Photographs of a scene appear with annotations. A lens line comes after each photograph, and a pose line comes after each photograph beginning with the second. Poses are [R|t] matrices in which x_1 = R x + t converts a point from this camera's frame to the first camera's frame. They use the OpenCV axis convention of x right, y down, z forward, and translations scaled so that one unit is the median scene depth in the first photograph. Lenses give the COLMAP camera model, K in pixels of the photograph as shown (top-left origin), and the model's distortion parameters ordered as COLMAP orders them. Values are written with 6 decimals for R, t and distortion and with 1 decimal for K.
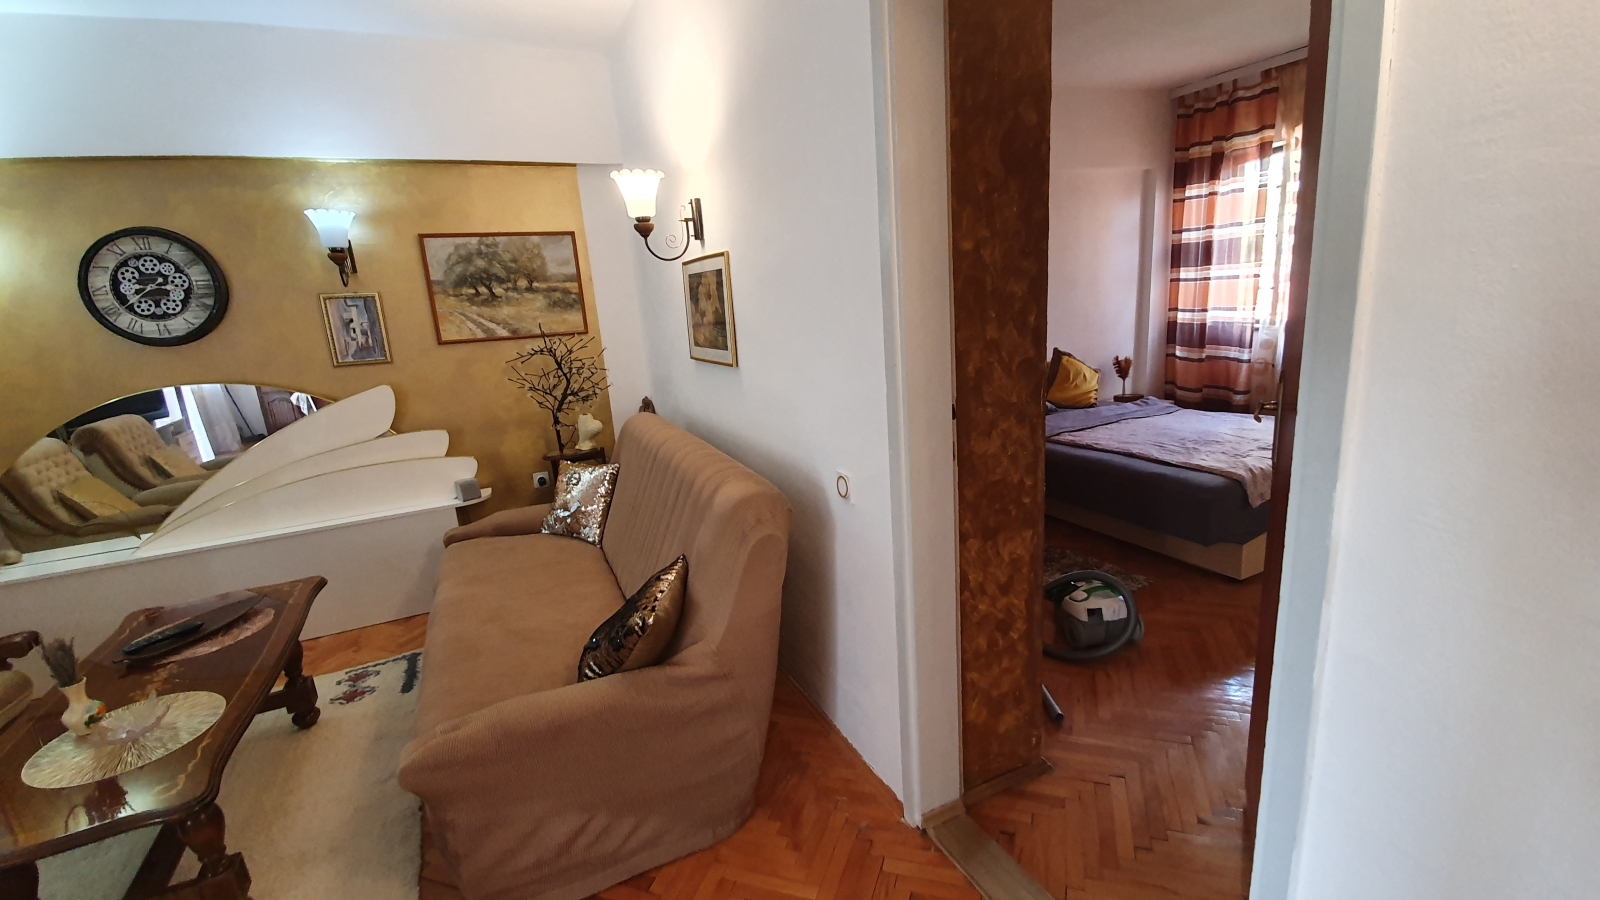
lens RADIAL K [[660.9, 0, 814.4], [0, 660.9, 444.2], [0, 0, 1]] dist [-0.001707, -0.001517]
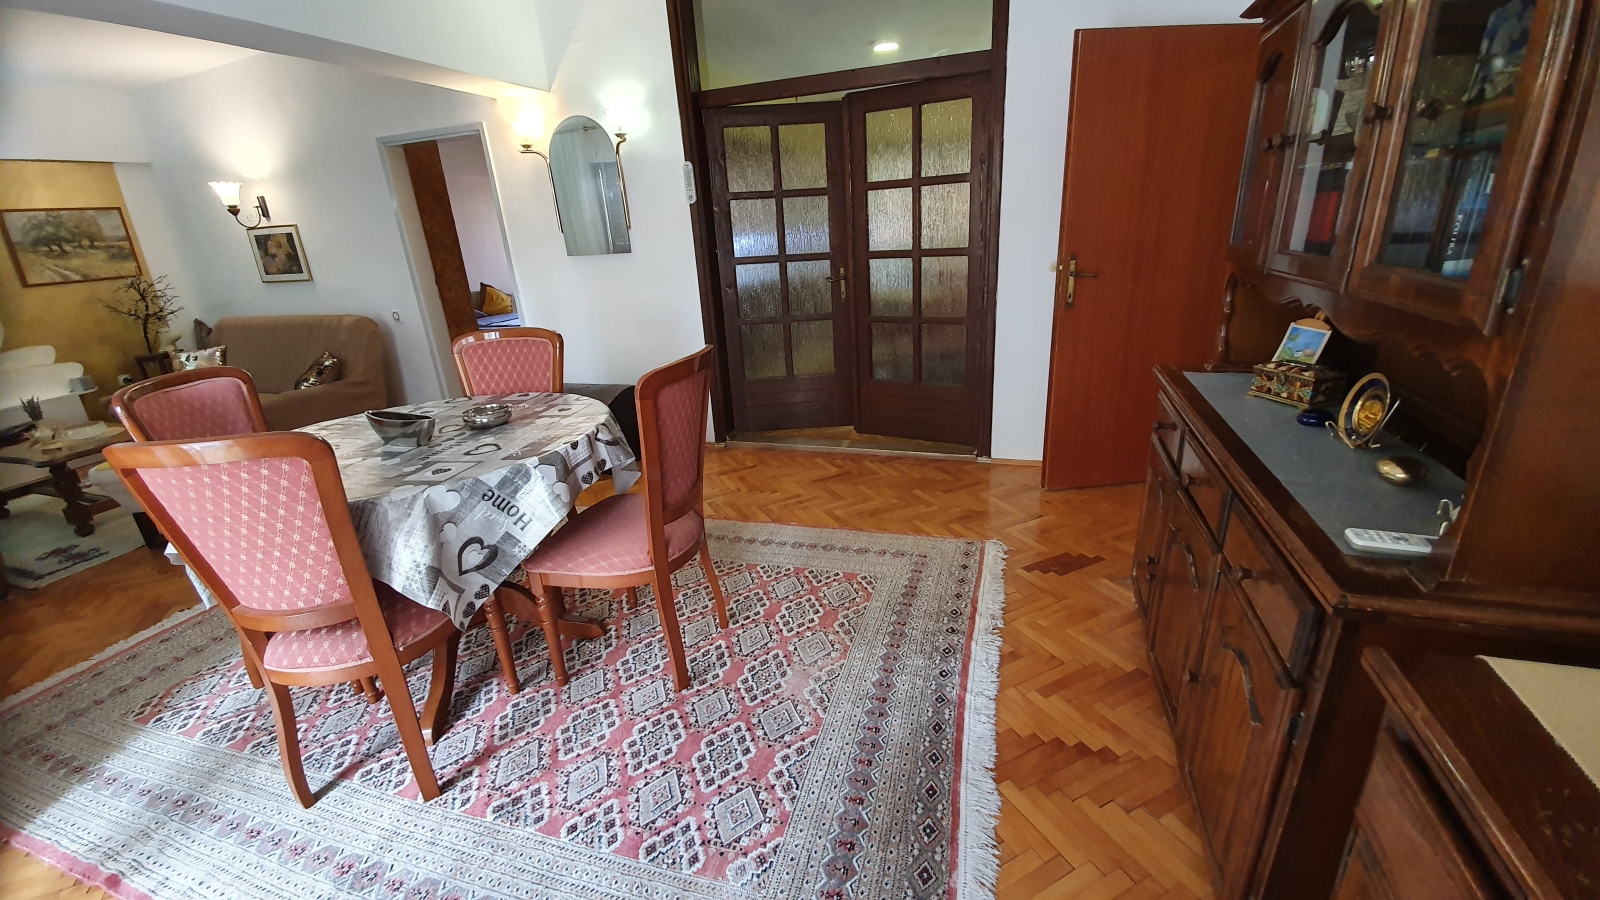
lens RADIAL K [[660.9, 0, 798.7], [0, 660.9, 437.7], [0, 0, 1]] dist [-0.001707, -0.001517]
pose [[0.713882, -0.213596, 0.666895, -0.388221], [0.176819, 0.976468, 0.123469, 0.286899], [-0.677575, 0.029777, 0.734851, -1.166538]]
